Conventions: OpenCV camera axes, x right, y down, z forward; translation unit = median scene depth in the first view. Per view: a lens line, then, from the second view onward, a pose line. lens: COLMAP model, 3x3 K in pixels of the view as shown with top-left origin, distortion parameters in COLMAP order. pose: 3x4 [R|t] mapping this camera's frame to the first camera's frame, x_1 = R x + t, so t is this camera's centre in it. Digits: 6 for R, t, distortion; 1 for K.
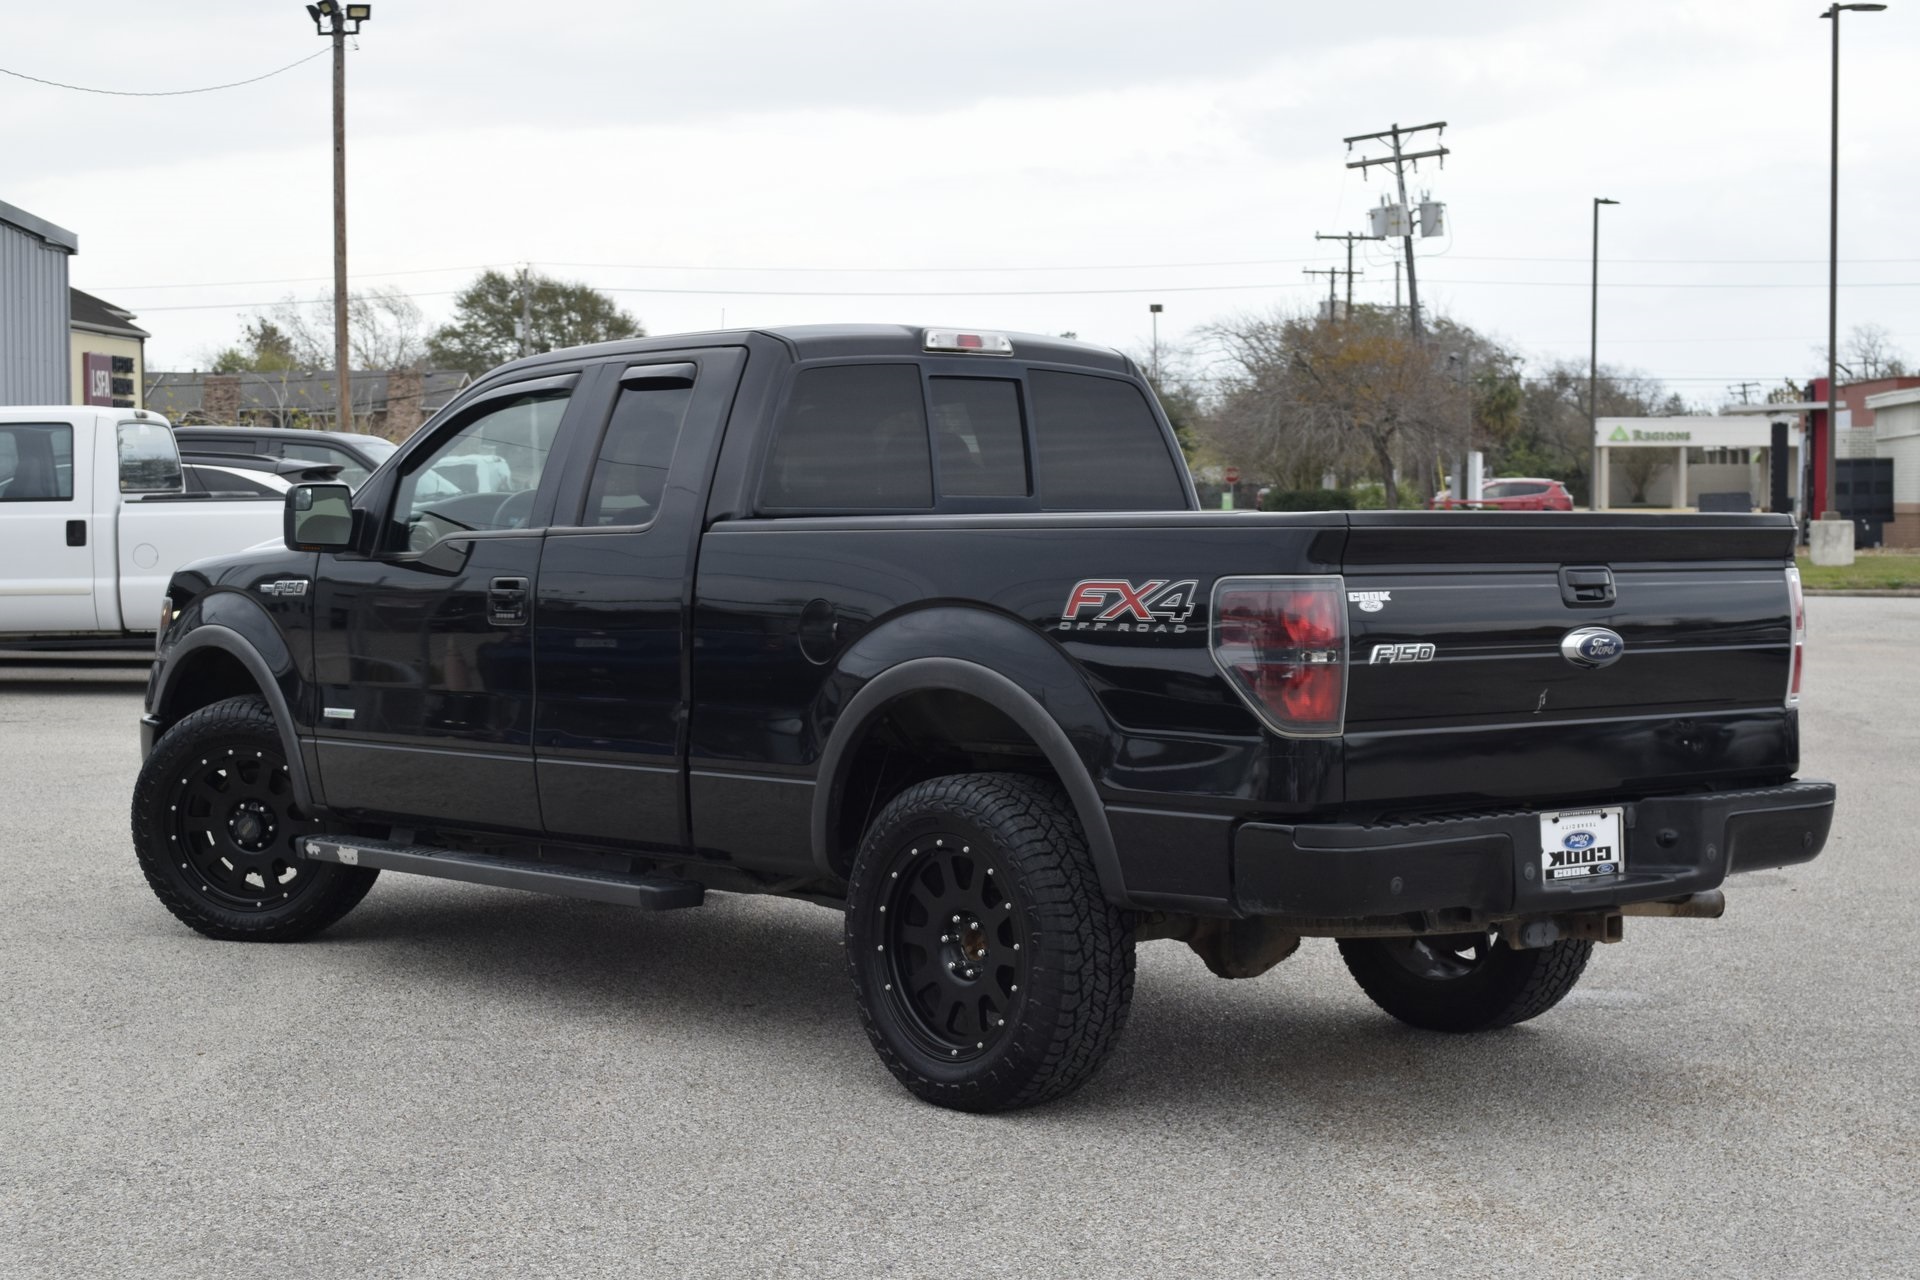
lens RADIAL K [[3274.8, 0, 958.7], [0, 3274.8, 725.4], [0, 0, 1]] dist [0.029217, 0.112659]
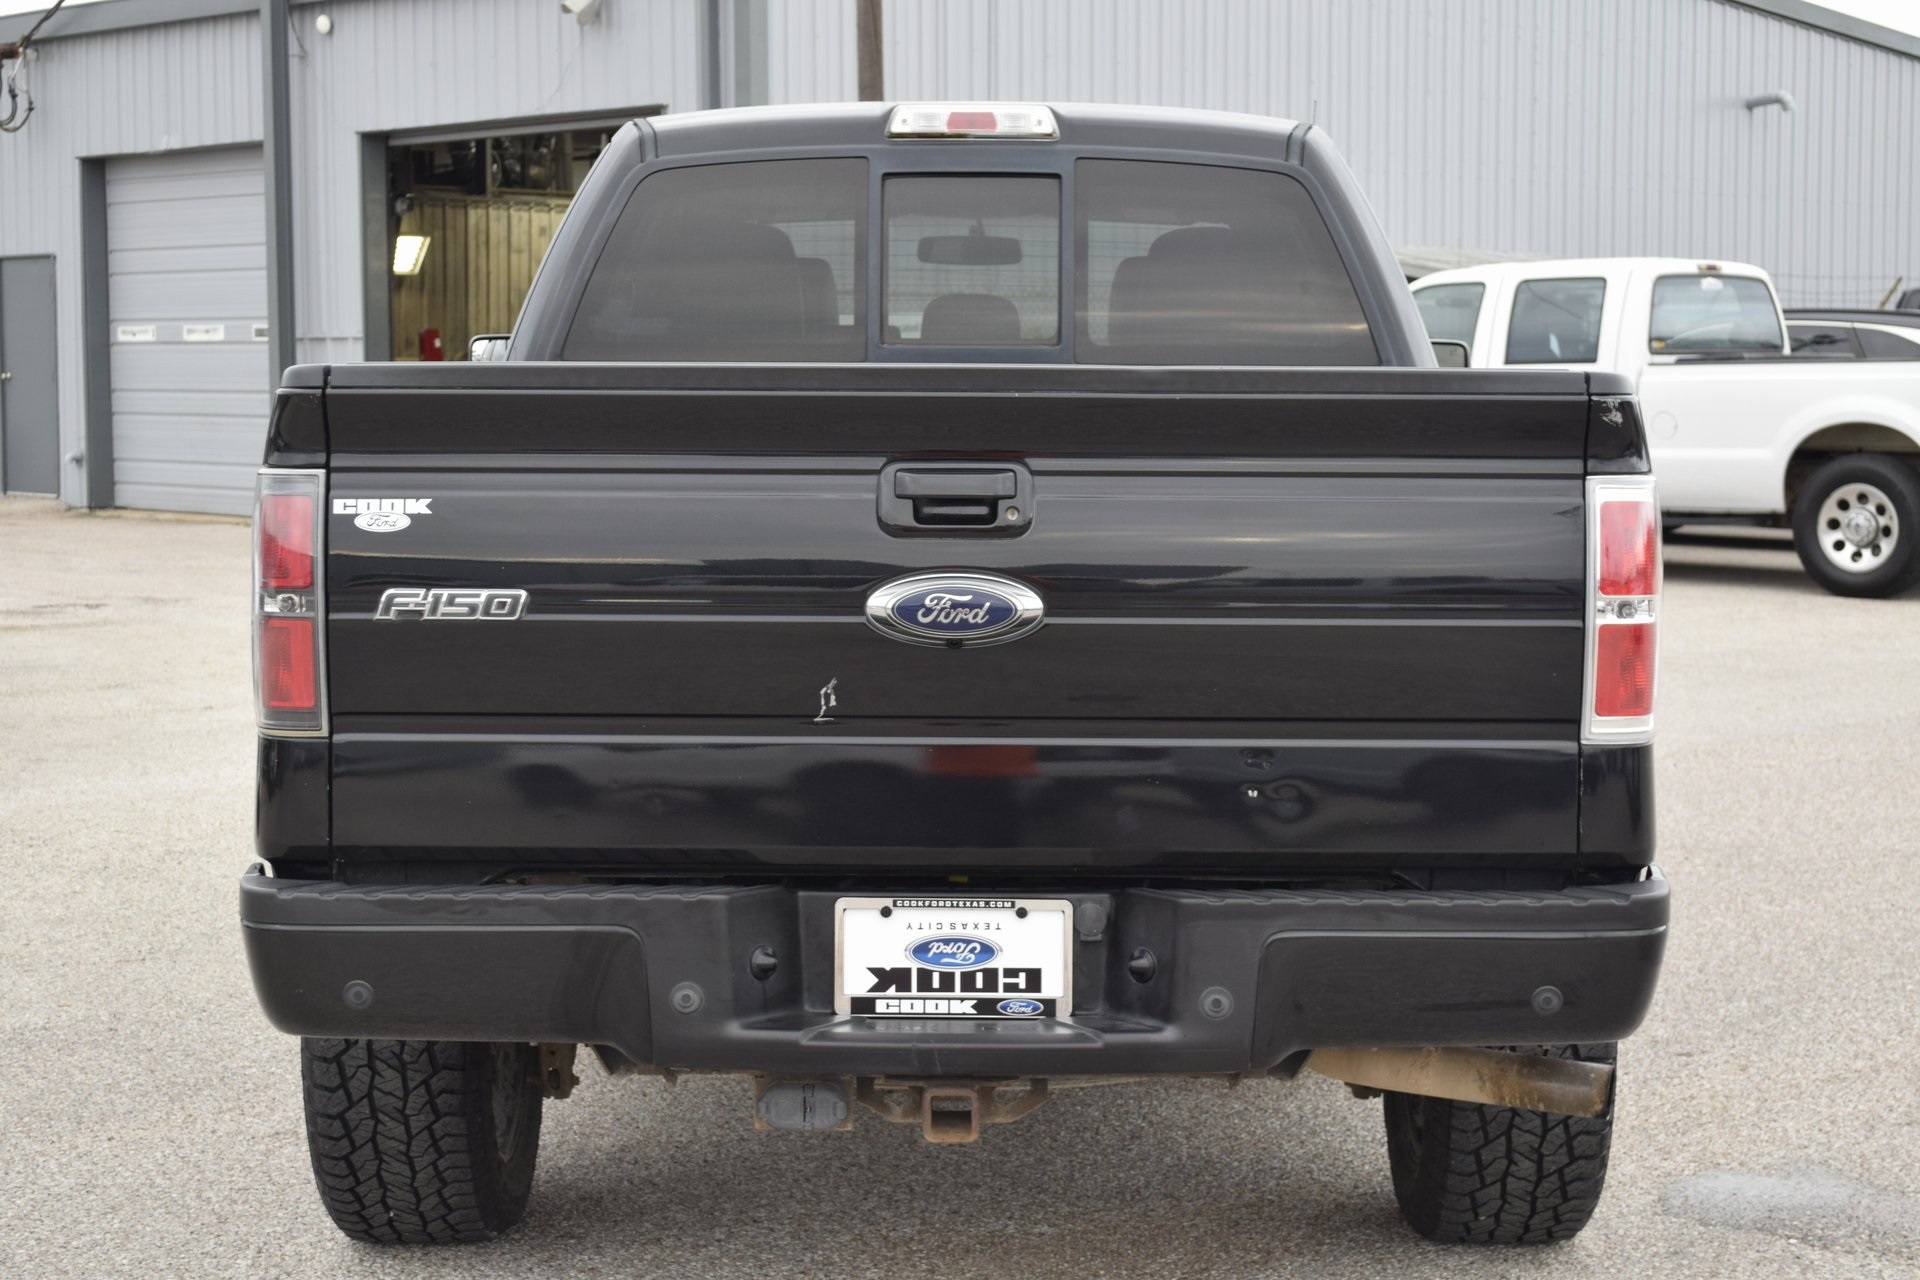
lens RADIAL K [[3283.6, 0, 908.4], [0, 3283.6, 645.1], [0, 0, 1]] dist [-0.041450, -0.078459]
pose [[0.732394, 0.055105, -0.678647, 0.558834], [-0.044170, 0.998465, 0.033405, -0.035519], [0.679447, 0.005510, 0.733704, 0.579873]]
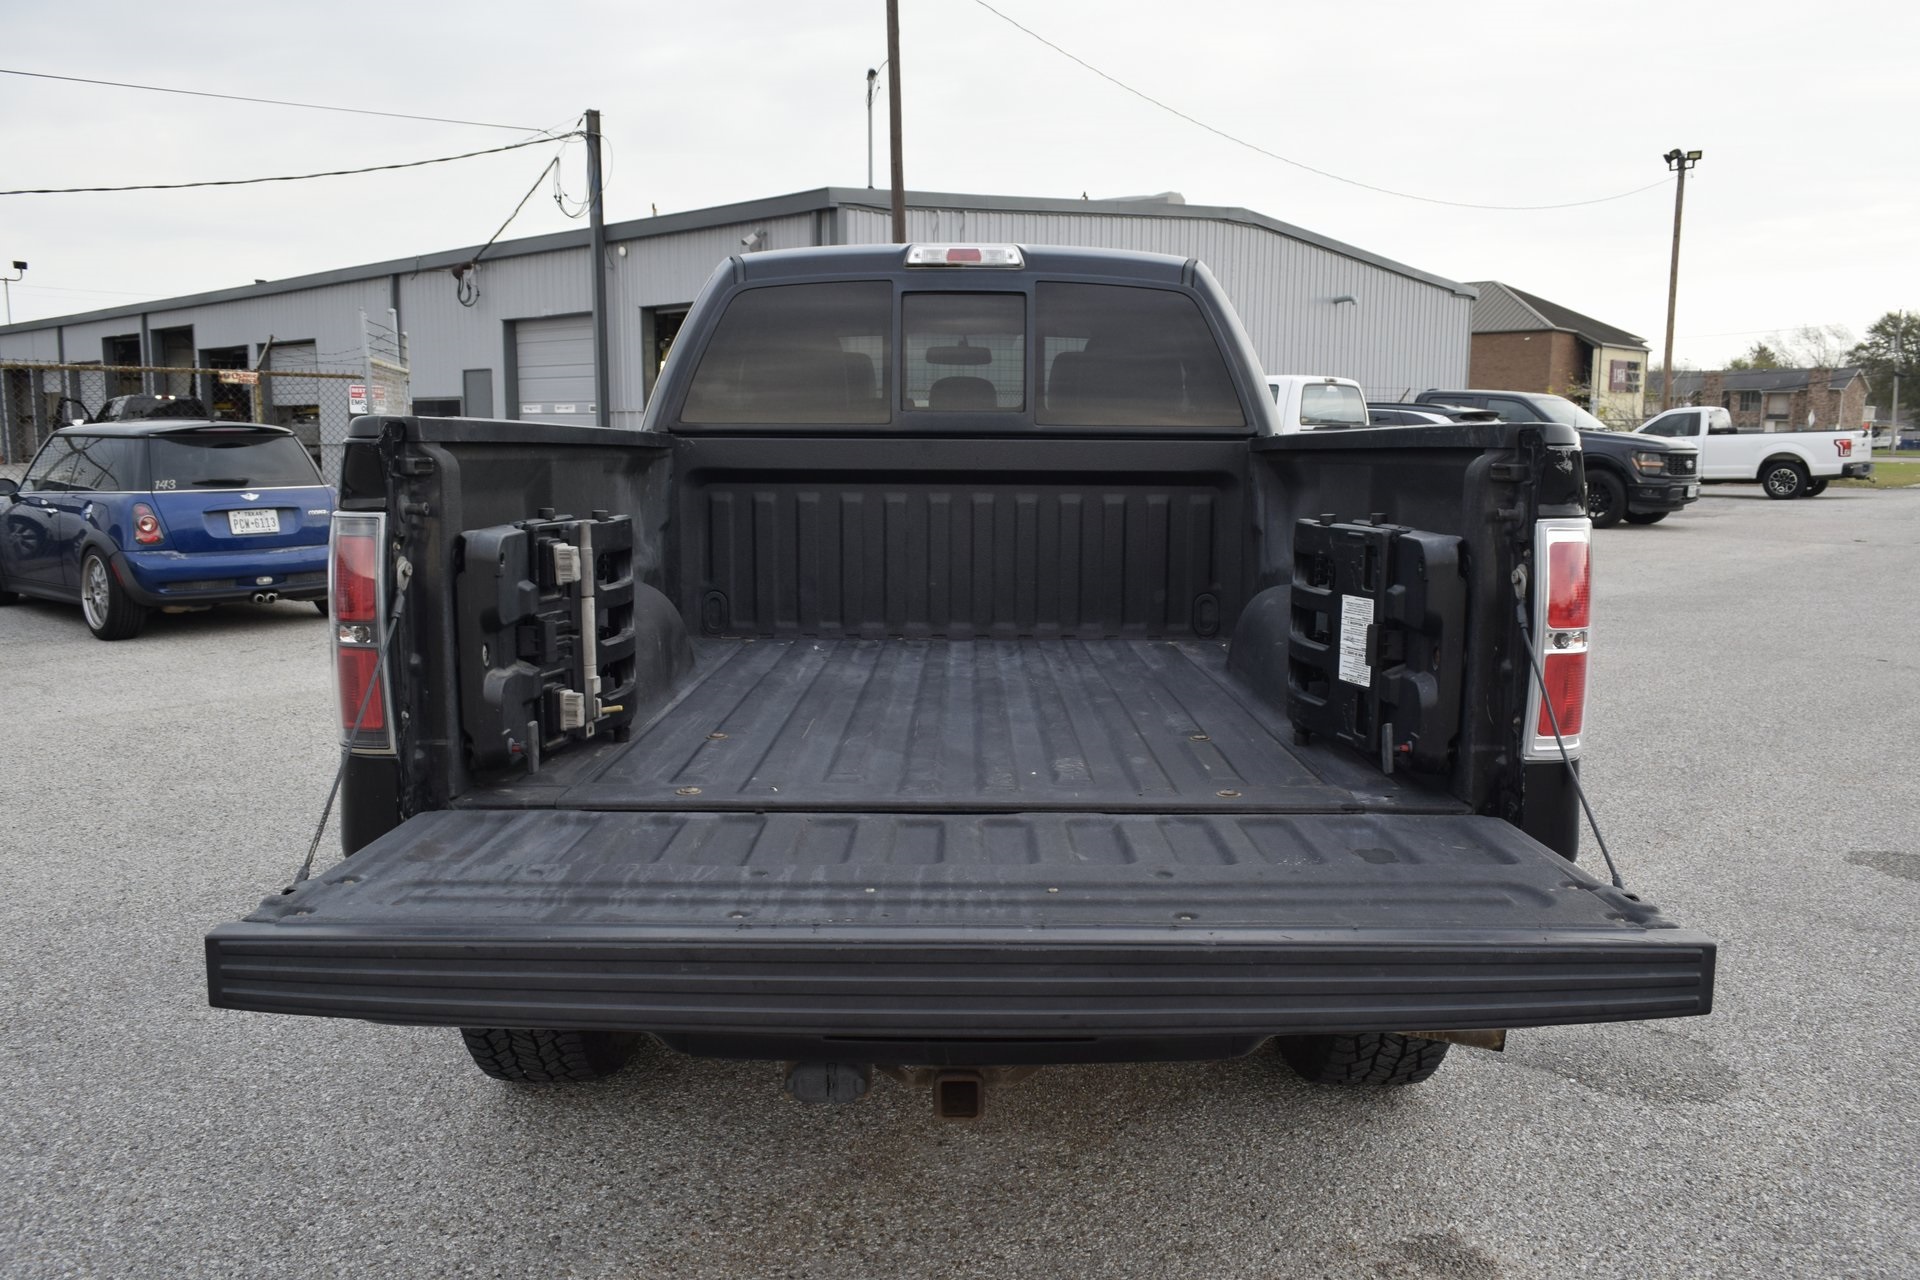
lens RADIAL K [[1484.2, 0, 959.8], [0, 1484.2, 678.9], [0, 0, 1]] dist [-0.033759, 0.001042]
pose [[0.751374, 0.113237, -0.650089, 0.357028], [-0.051258, 0.992205, 0.113584, -0.048708], [0.657883, -0.052022, 0.751321, 0.795045]]
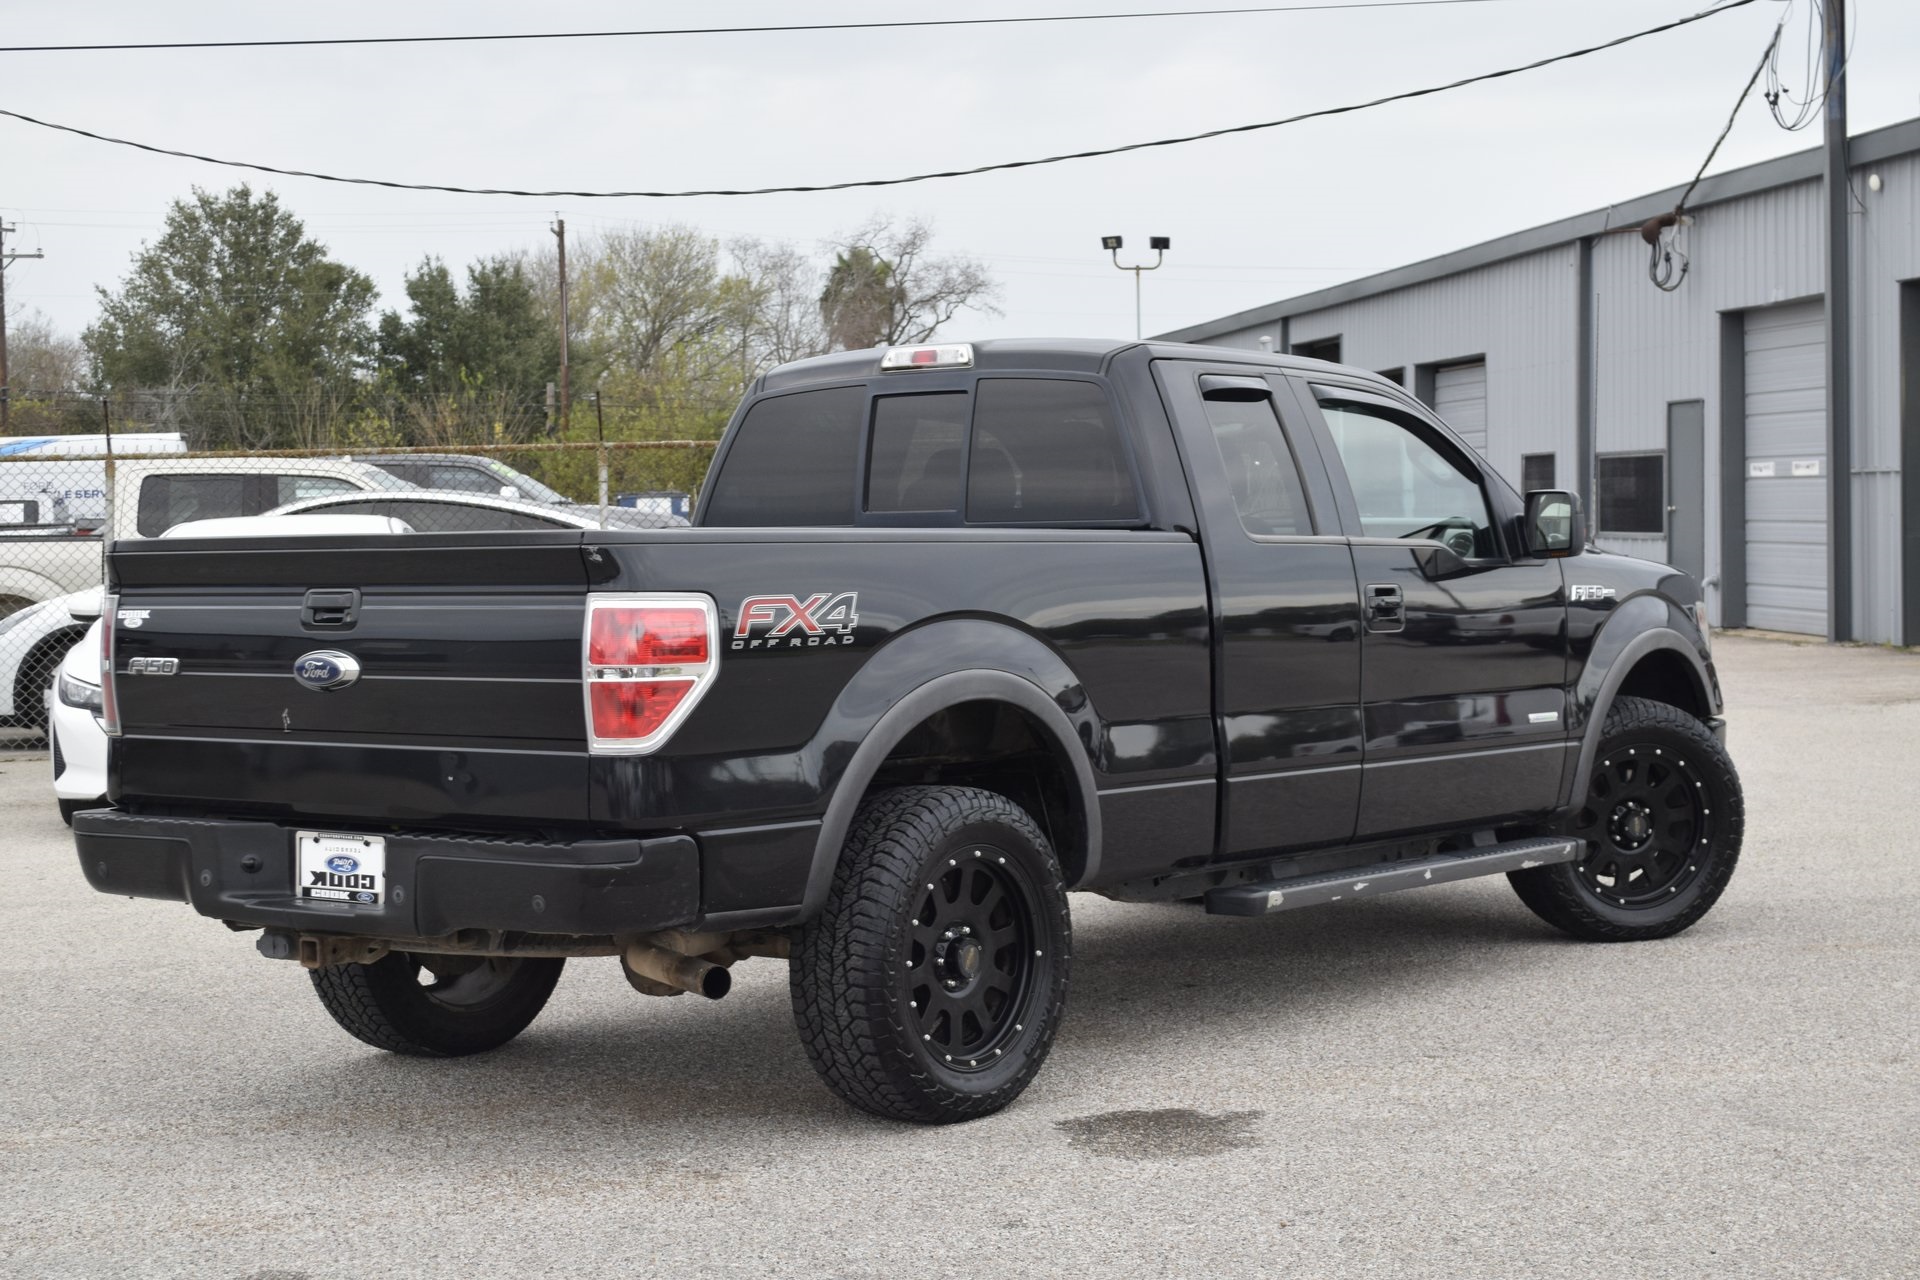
lens RADIAL K [[3292.0, 0, 960.0], [0, 3292.0, 640.0], [0, 0, 1]] dist [-0.174142, -0.060701]
pose [[0.185931, 0.029071, -0.982133, 1.189242], [-0.041063, 0.998919, 0.021794, -0.061770], [0.981704, 0.036277, 0.186924, 0.991273]]
